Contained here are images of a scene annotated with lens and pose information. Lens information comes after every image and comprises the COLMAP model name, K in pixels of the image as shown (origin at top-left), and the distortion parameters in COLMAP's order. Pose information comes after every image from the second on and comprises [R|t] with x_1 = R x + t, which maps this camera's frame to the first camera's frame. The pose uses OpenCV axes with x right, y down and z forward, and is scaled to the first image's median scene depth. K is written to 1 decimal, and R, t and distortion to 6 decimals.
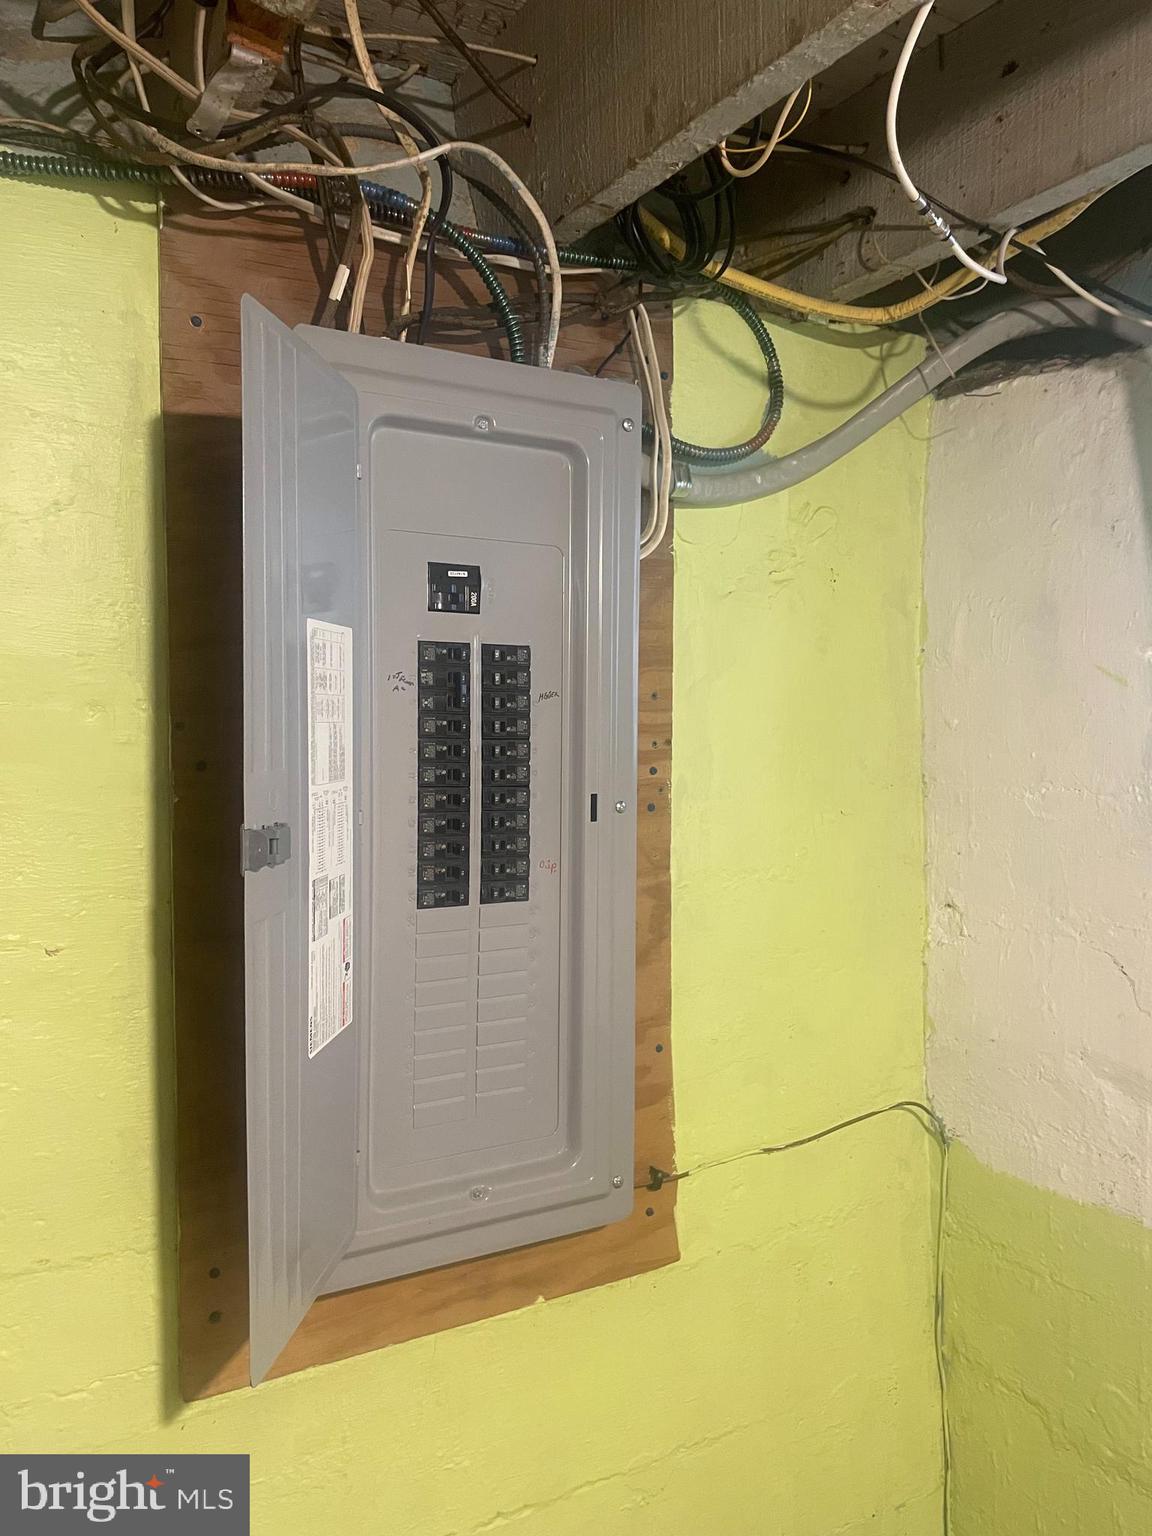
lens RADIAL K [[1184.4, 0, 576.0], [0, 1184.4, 768.0], [0, 0, 1]] dist [0.116509, -0.160694]
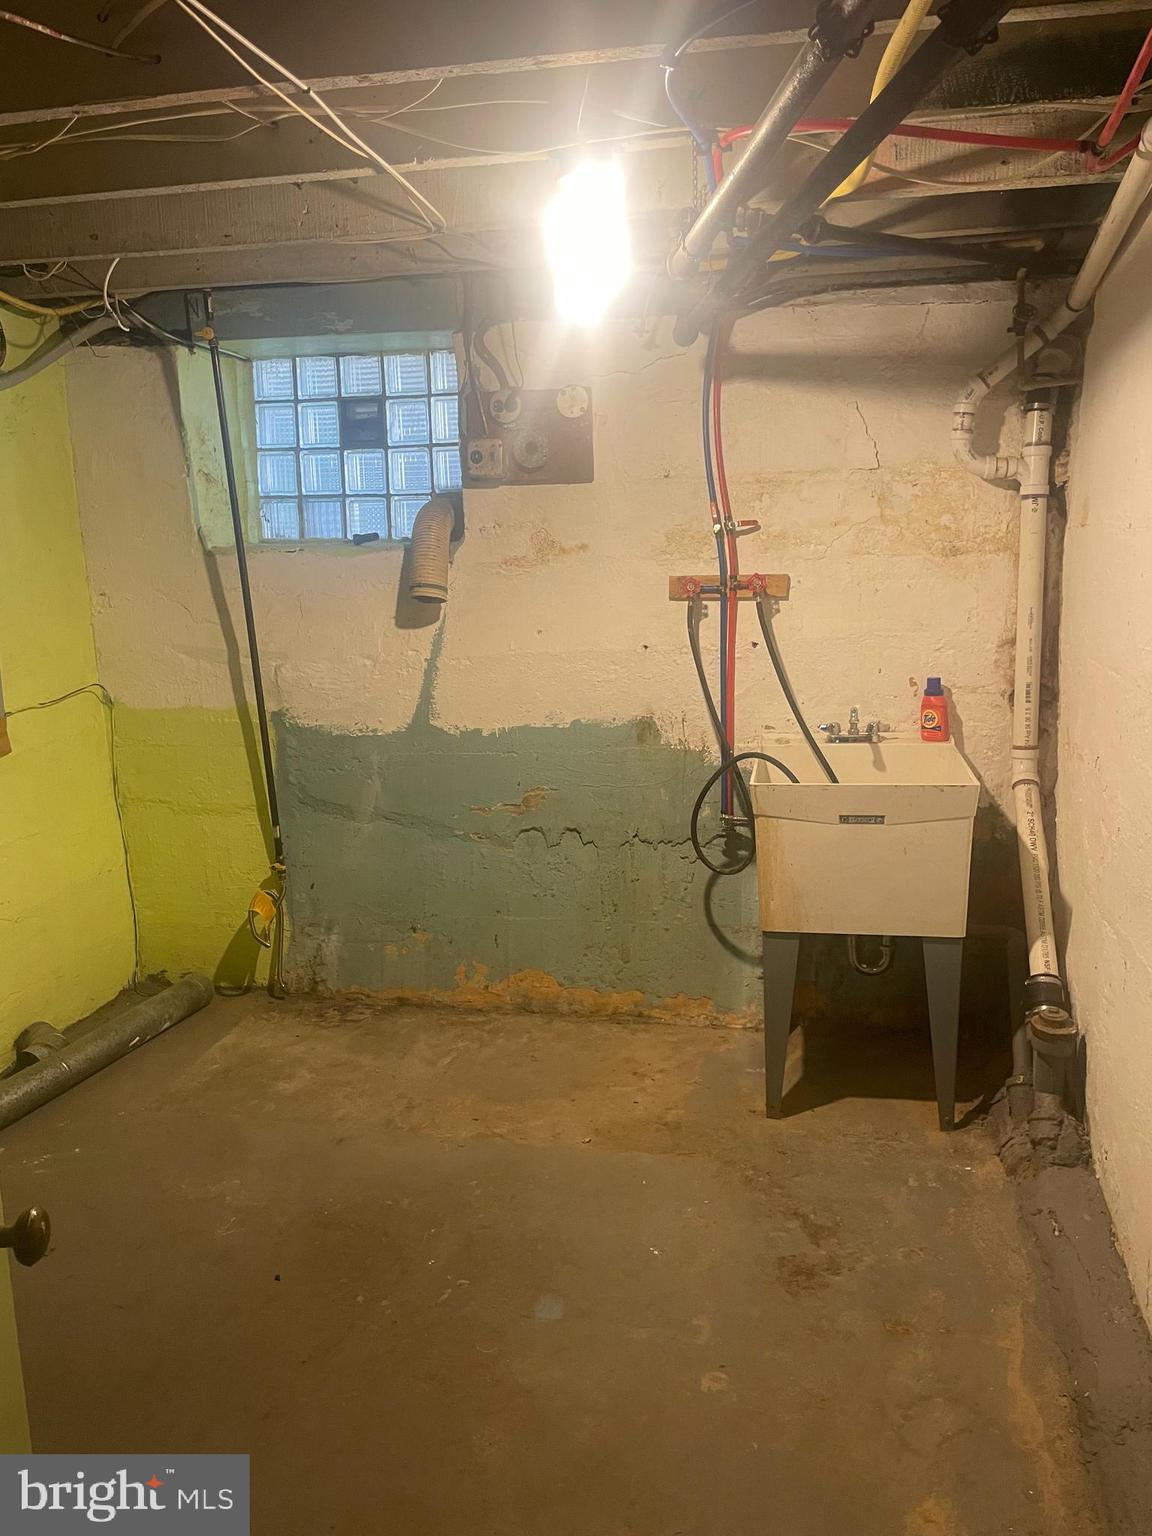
lens RADIAL K [[1184.4, 0, 576.0], [0, 1184.4, 768.0], [0, 0, 1]] dist [0.116509, -0.160694]
pose [[0.674024, -0.143967, 0.724545, -0.737153], [0.047450, 0.987237, 0.152022, 0.138289], [-0.737184, -0.068087, 0.672253, -1.116353]]
